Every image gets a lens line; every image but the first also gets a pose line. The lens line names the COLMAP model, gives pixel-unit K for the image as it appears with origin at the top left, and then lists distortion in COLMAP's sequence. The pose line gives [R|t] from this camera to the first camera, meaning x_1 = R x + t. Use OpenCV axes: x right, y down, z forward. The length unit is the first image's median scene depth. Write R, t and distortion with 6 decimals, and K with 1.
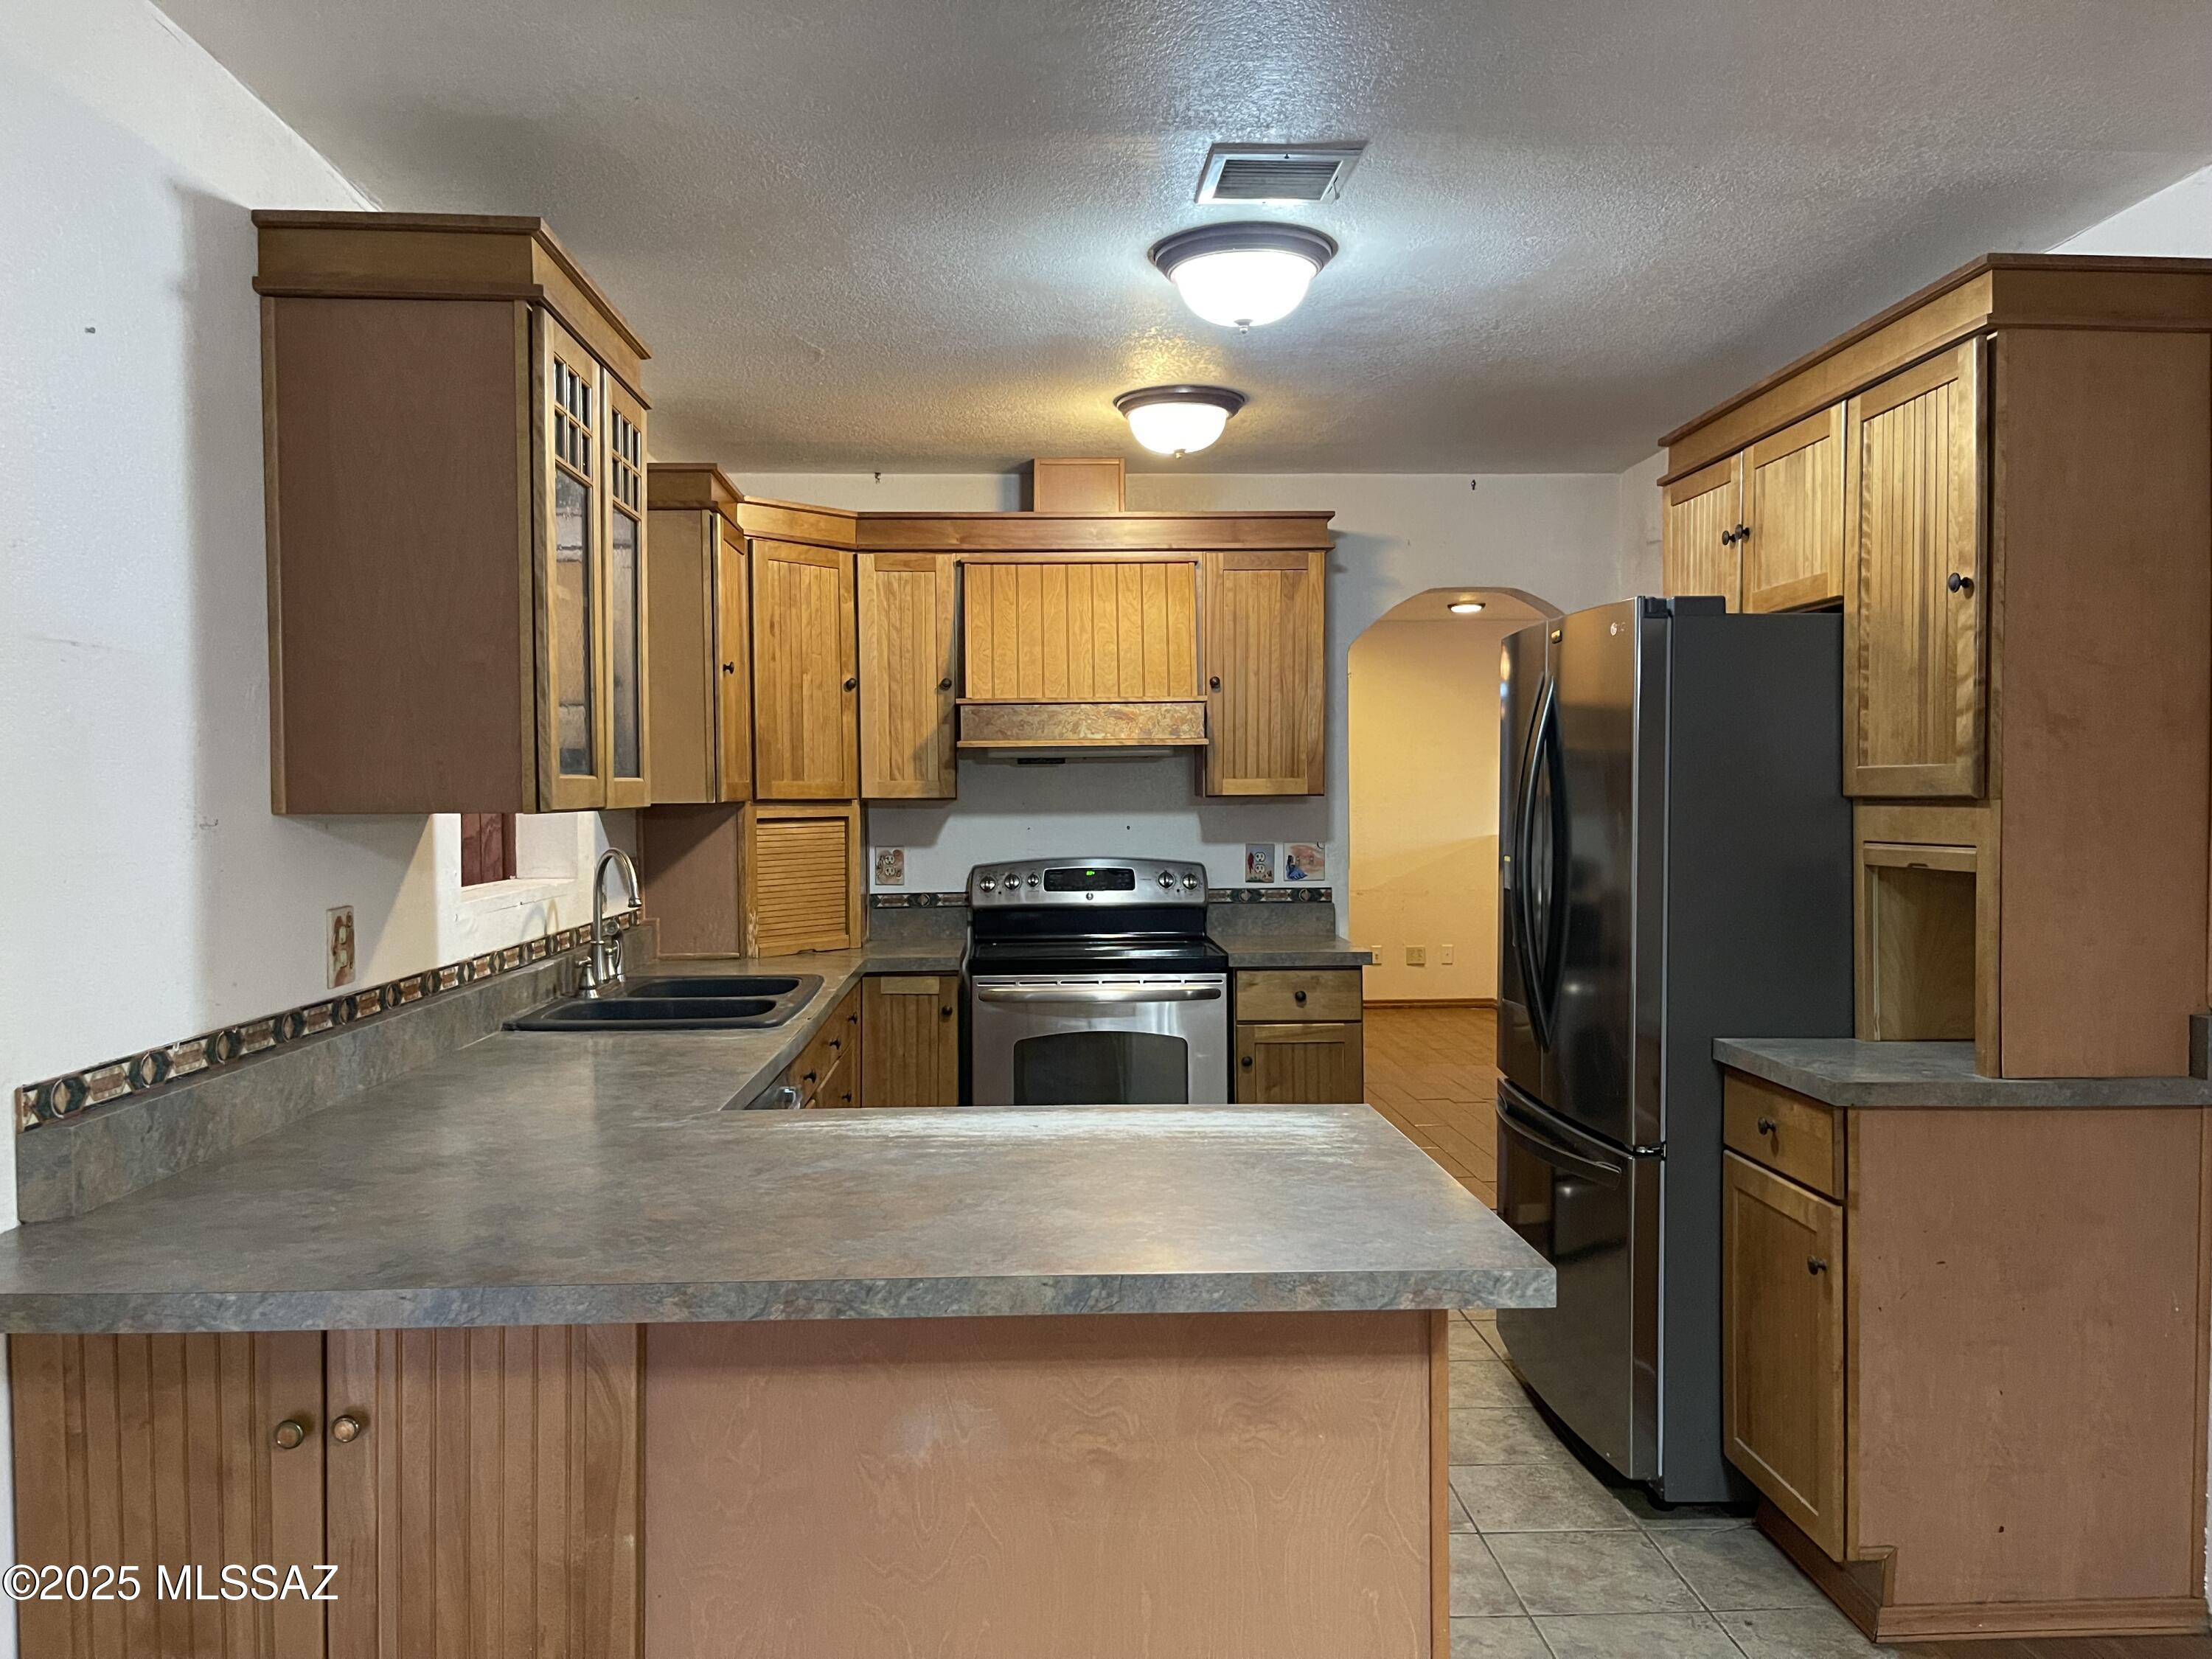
lens RADIAL K [[1657.0, 0, 1068.1], [0, 1657.0, 841.9], [0, 0, 1]] dist [-0.003931, 0.001389]
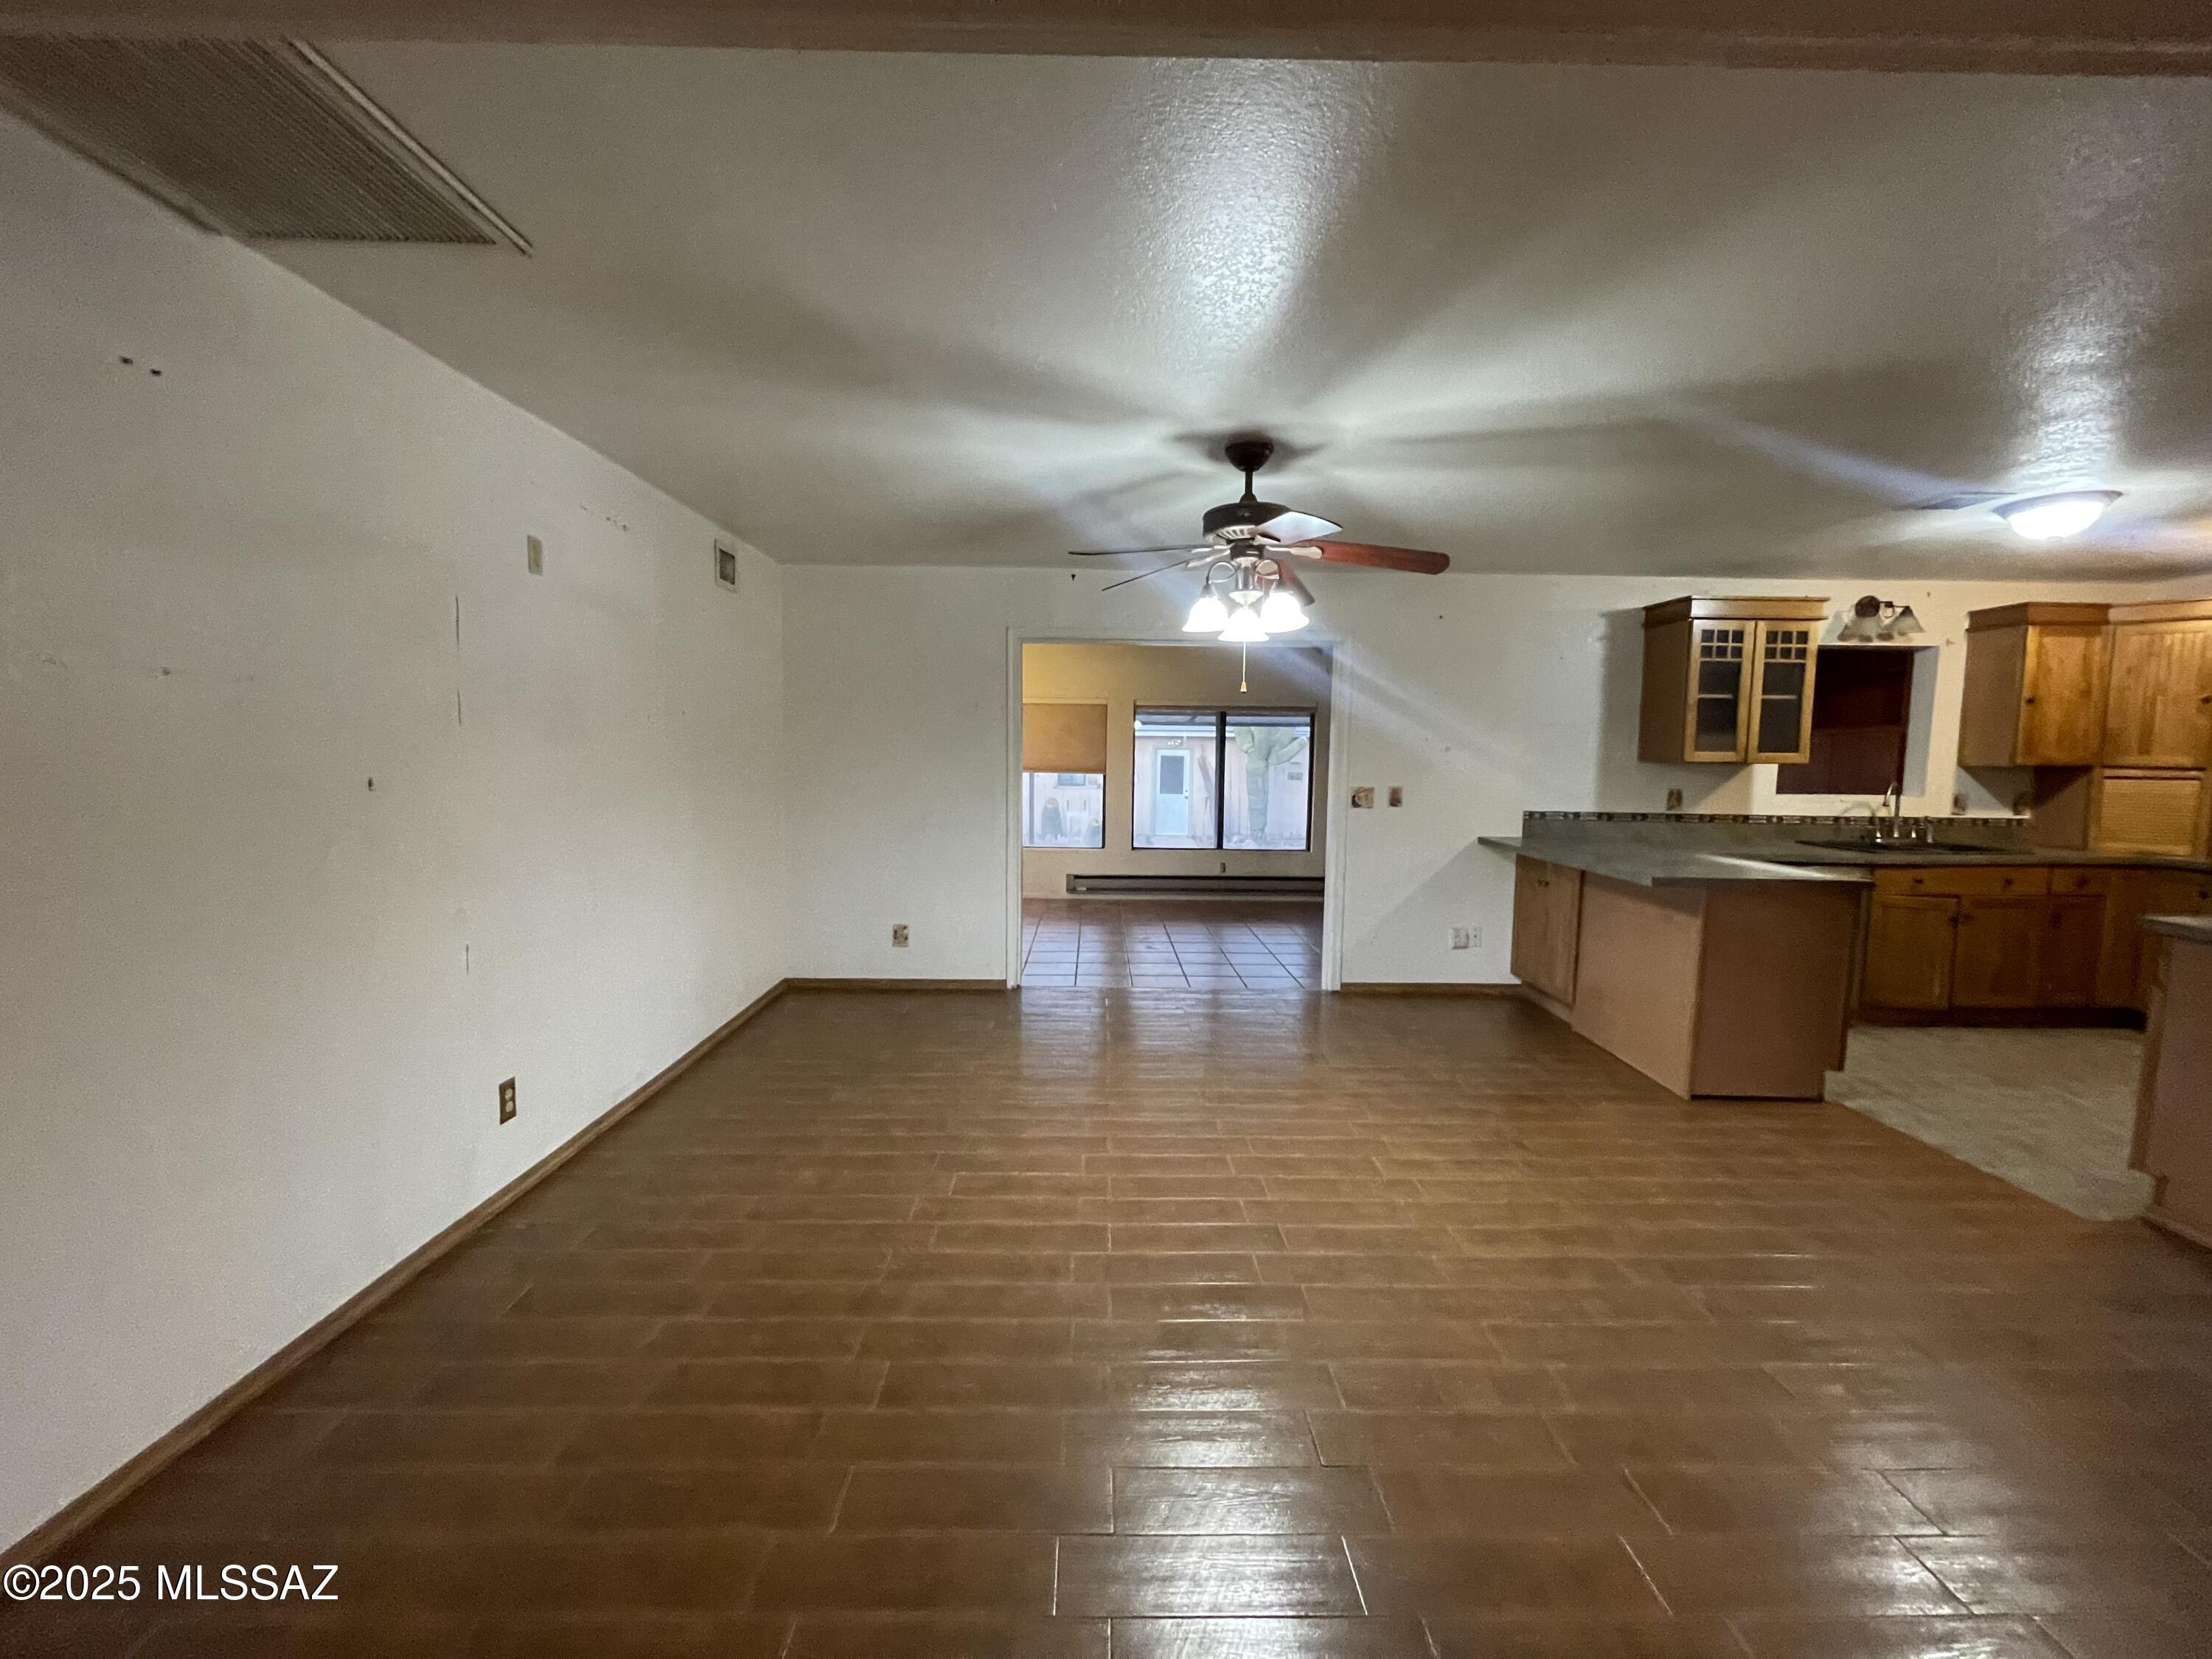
lens RADIAL K [[891.9, 0, 1106.0], [0, 891.9, 829.5], [0, 0, 1]] dist [0.000693, 0.000266]
pose [[-0.021622, 0.091088, -0.995608, 0.849040], [-0.042864, 0.994841, 0.091949, 0.001342], [0.998847, 0.044664, -0.017606, -0.104785]]
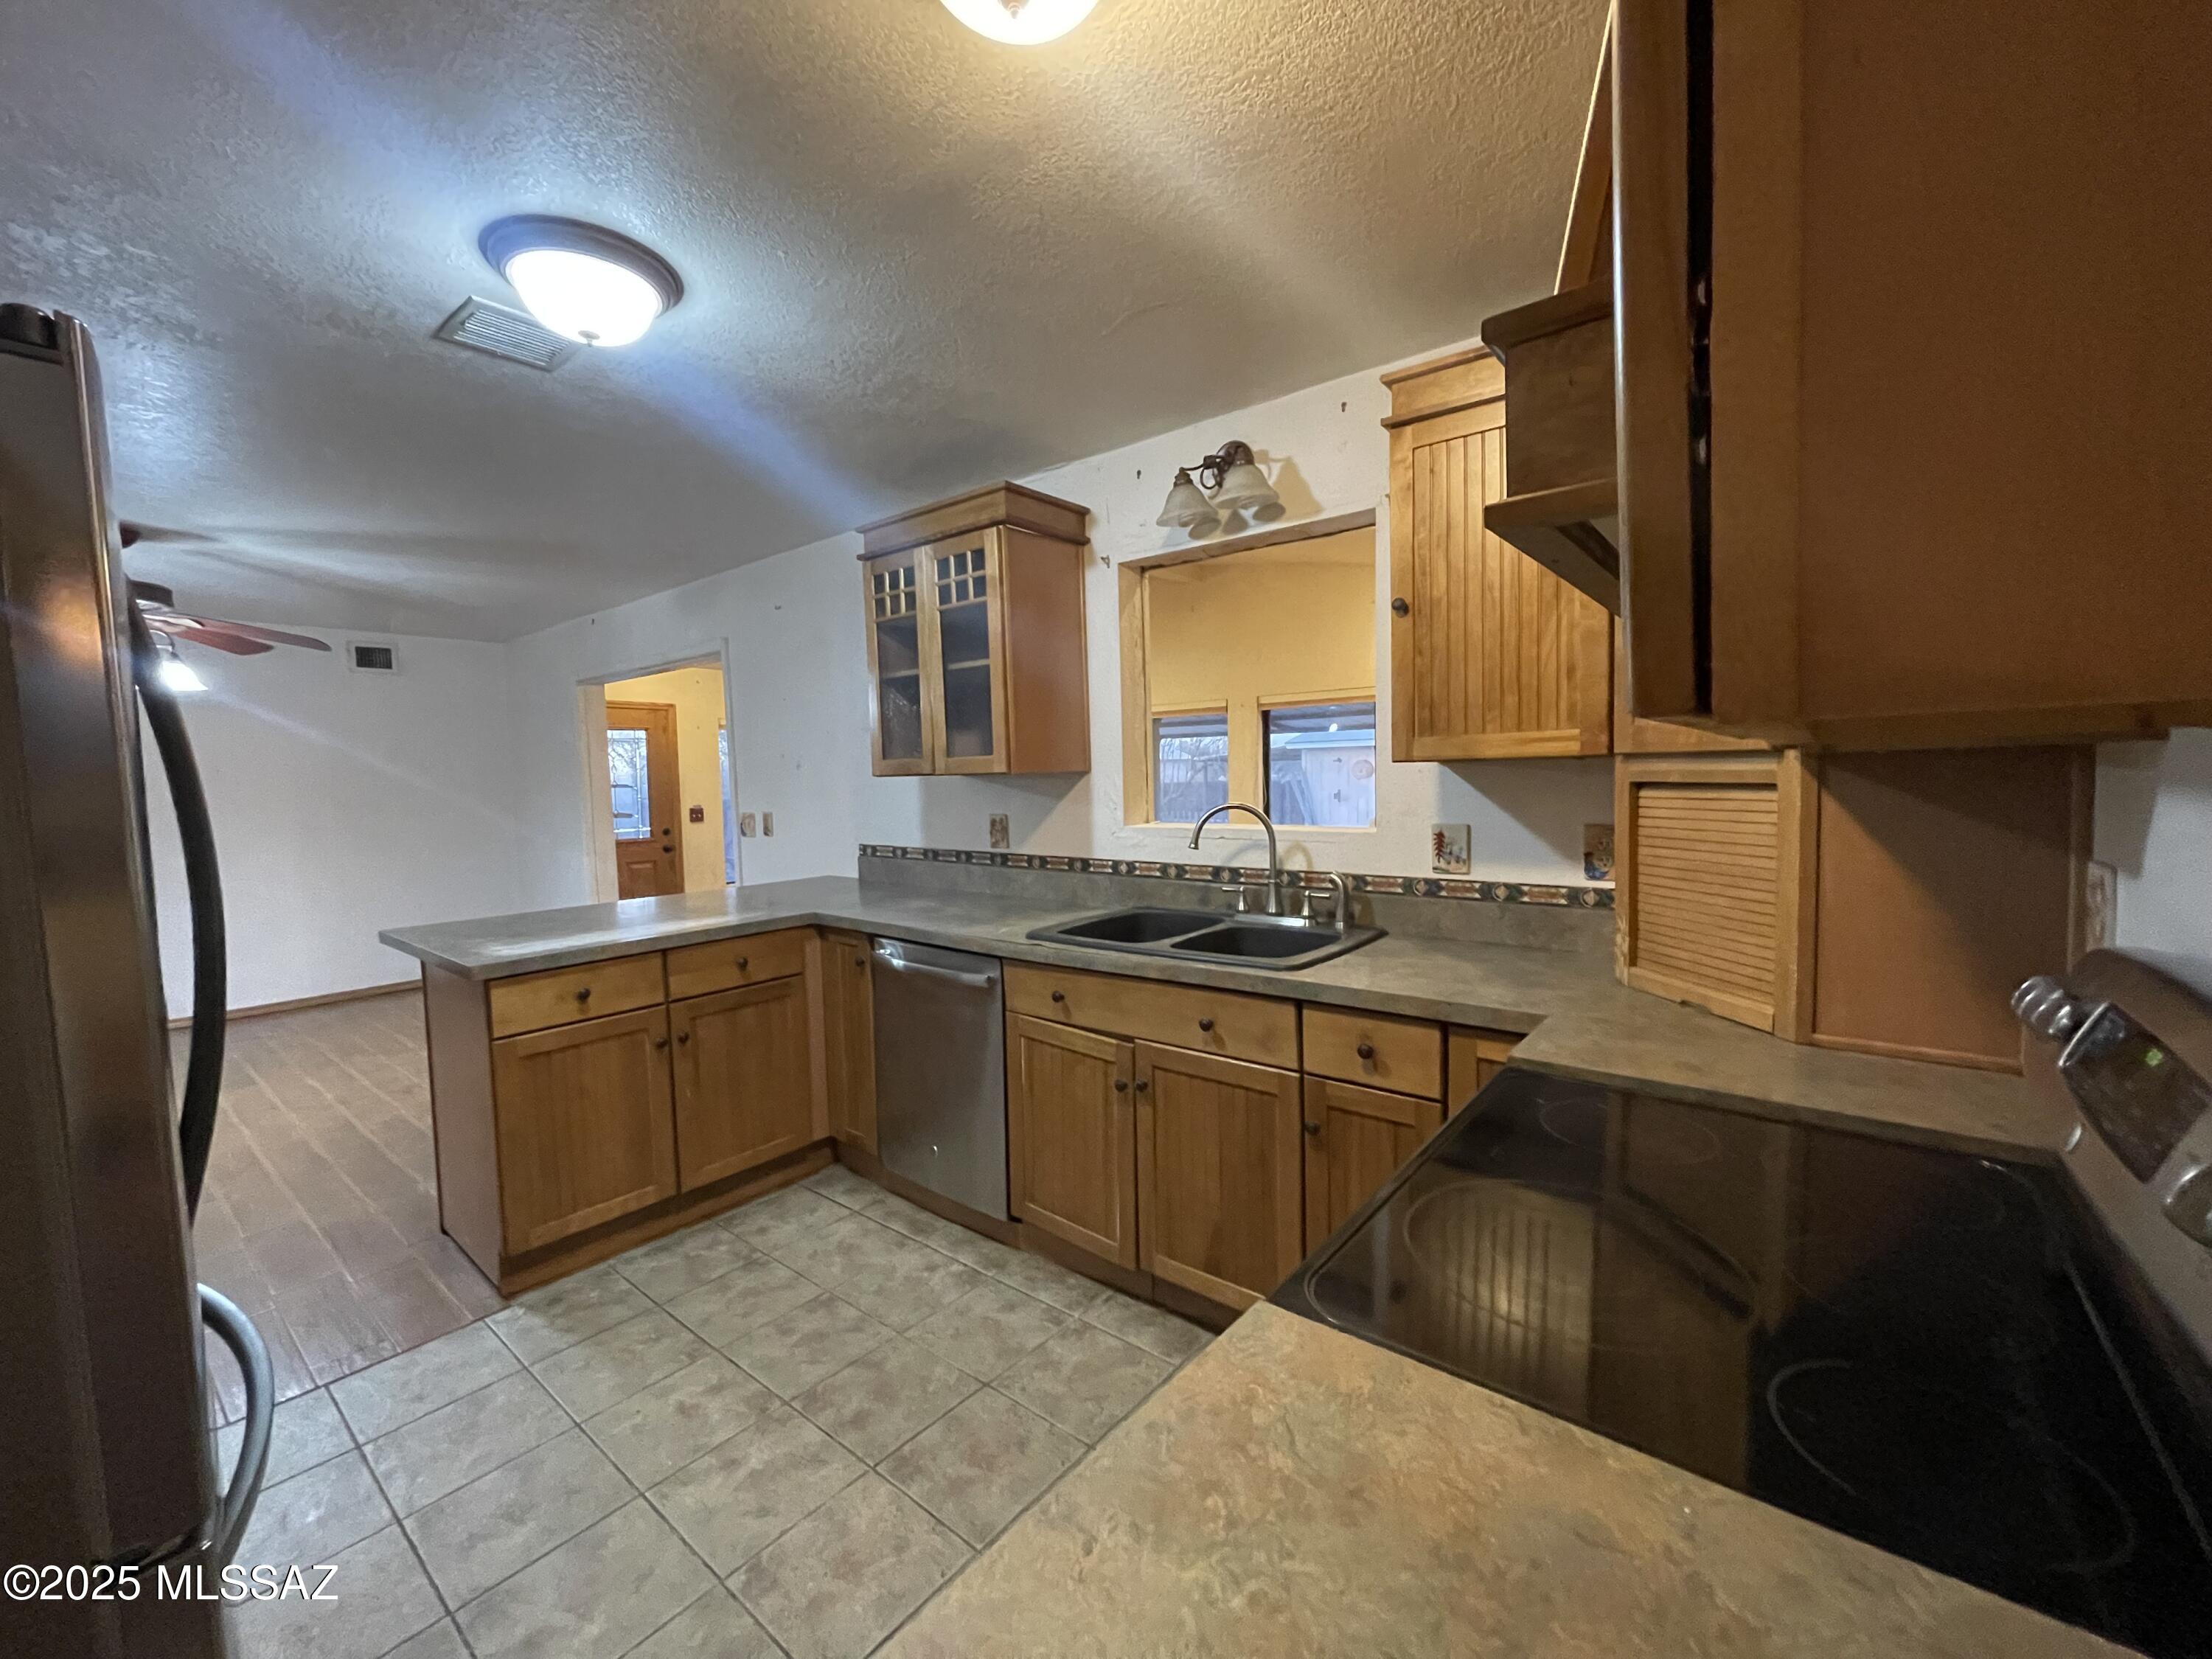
lens RADIAL K [[891.9, 0, 1106.0], [0, 891.9, 829.5], [0, 0, 1]] dist [0.000693, 0.000266]
pose [[-0.653454, 0.065082, -0.754164, 0.227735], [0.000833, 0.996358, 0.085261, -0.026075], [0.756966, 0.055086, -0.651128, 1.086070]]
